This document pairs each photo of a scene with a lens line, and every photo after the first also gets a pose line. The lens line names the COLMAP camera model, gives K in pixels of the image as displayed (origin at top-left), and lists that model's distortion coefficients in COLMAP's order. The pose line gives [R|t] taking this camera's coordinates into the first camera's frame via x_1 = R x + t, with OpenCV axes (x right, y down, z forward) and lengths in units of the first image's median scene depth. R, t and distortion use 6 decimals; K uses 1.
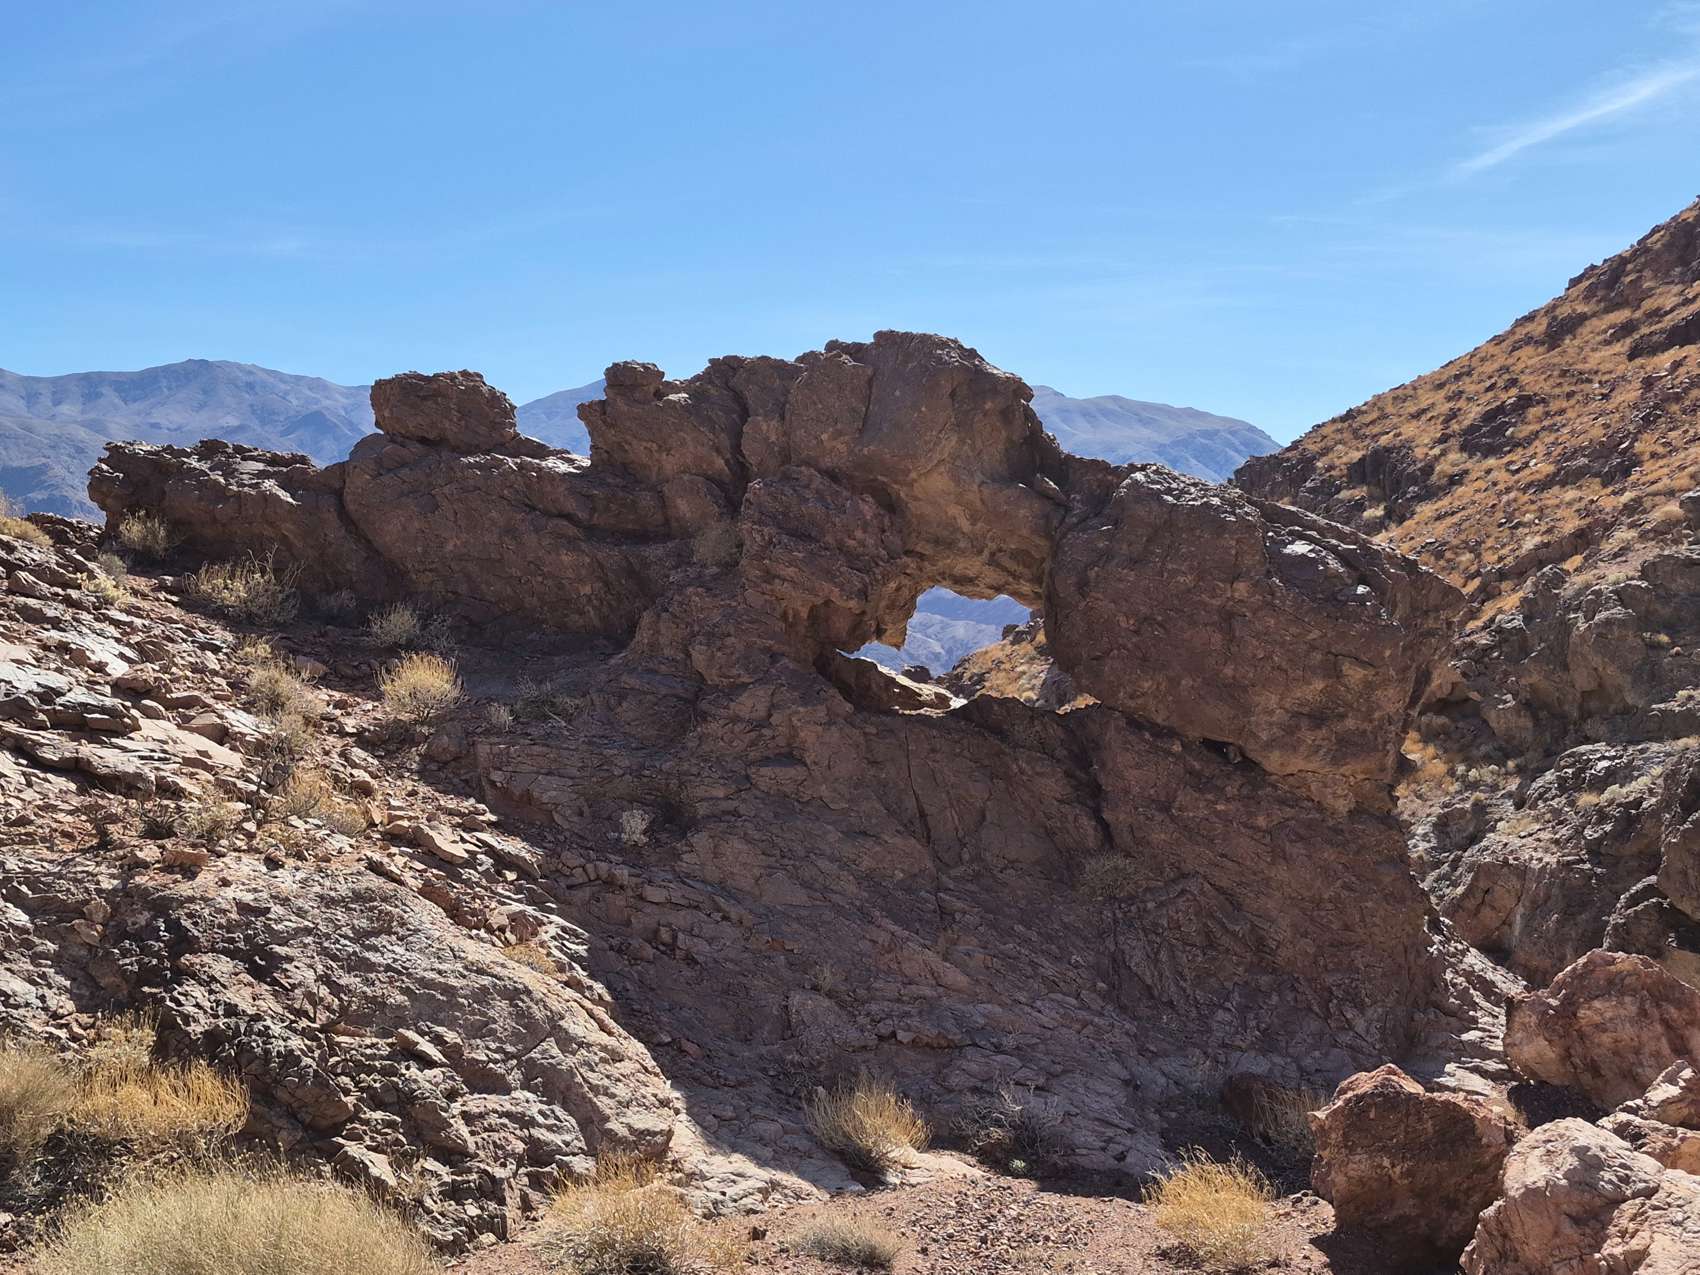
lens RADIAL K [[1750.3, 0, 845.9], [0, 1750.3, 587.2], [0, 0, 1]] dist [0.076699, 0.000000]
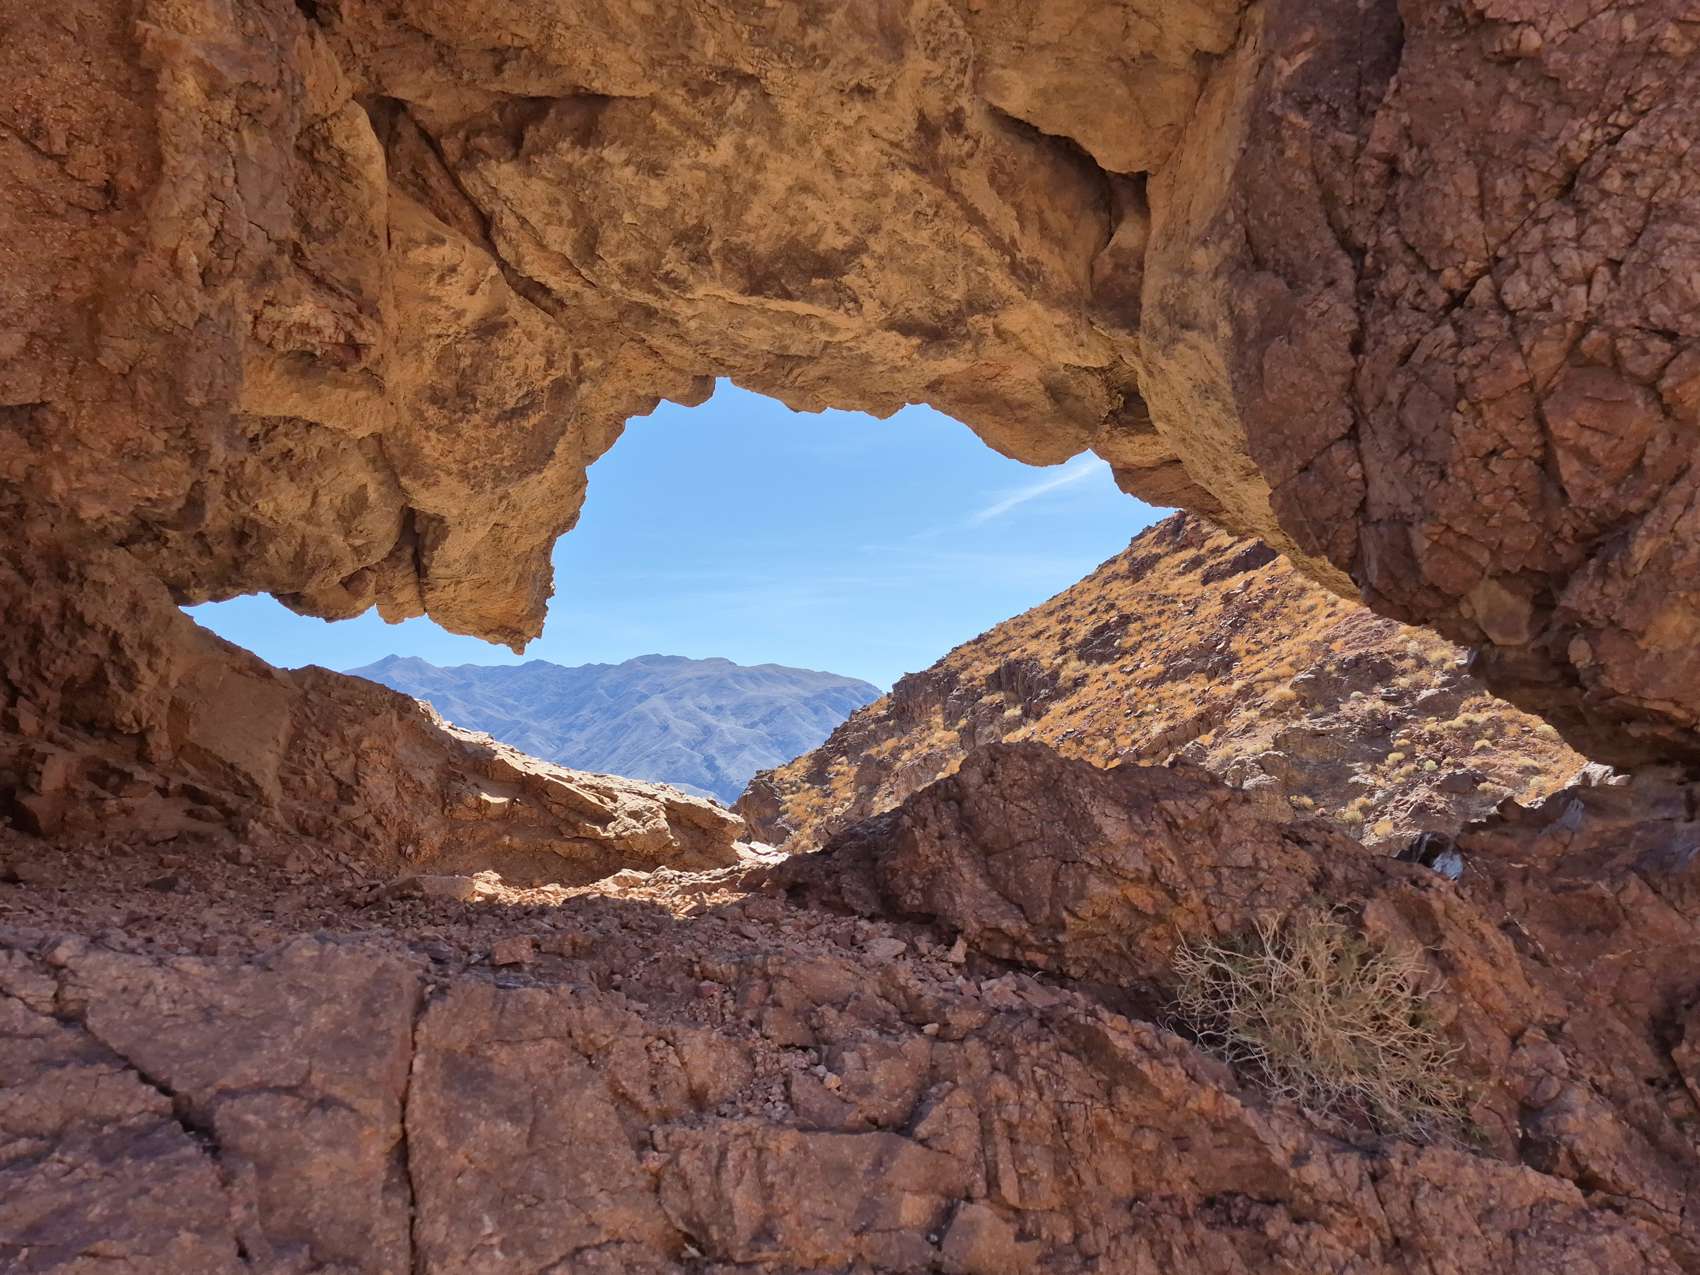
lens RADIAL K [[1385.3, 0, 846.0], [0, 1385.3, 638.7], [0, 0, 1]] dist [0.095404, -0.014977]
pose [[0.980421, -0.013477, 0.196451, 0.042918], [0.035729, 0.993270, -0.110172, 0.066833], [-0.193644, 0.115034, 0.974304, 0.914730]]
